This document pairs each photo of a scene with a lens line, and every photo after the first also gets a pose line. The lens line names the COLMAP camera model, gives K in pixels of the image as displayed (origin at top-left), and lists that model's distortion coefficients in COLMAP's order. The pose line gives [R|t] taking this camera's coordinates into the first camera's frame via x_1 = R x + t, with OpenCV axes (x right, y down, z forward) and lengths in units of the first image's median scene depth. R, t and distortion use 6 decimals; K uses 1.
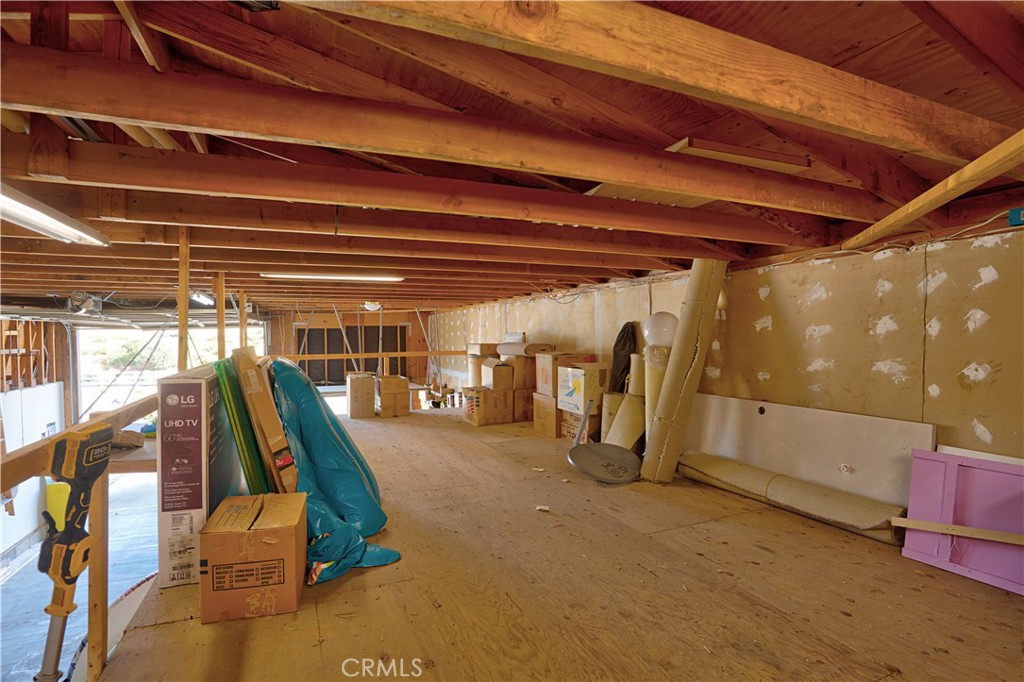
lens RADIAL K [[492.4, 0, 512.3], [0, 492.4, 339.6], [0, 0, 1]] dist [-0.002490, -0.000132]
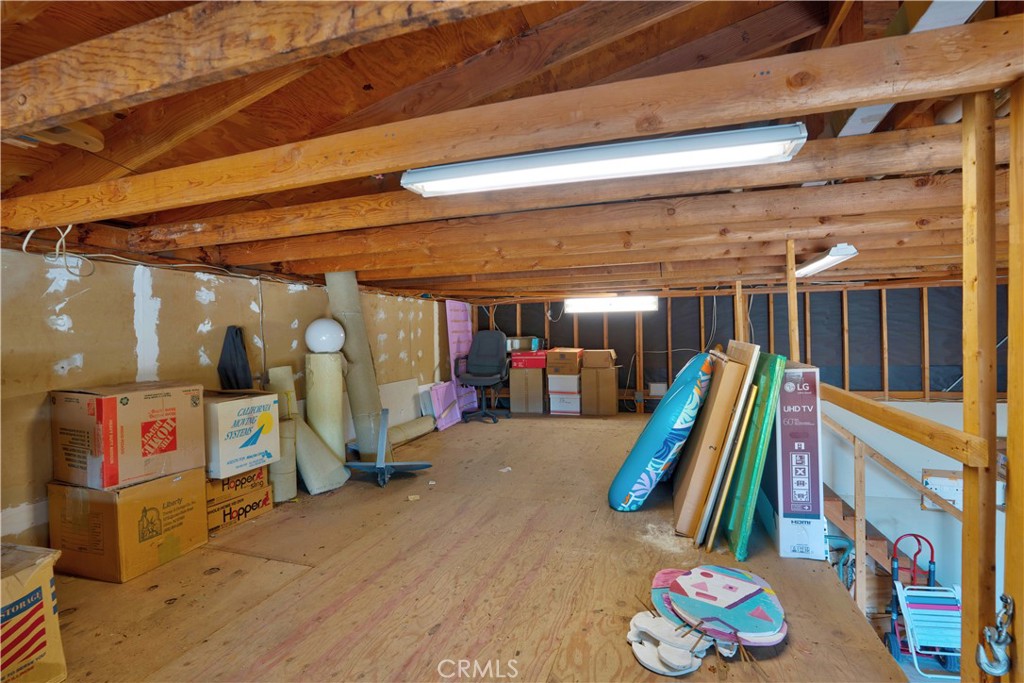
lens RADIAL K [[492.4, 0, 512.9], [0, 492.4, 340.6], [0, 0, 1]] dist [-0.002490, -0.000132]
pose [[-0.738187, 0.009300, 0.674532, -0.650327], [0.027370, 0.999495, 0.016174, -0.016474], [-0.674040, 0.030401, -0.738069, 1.507688]]
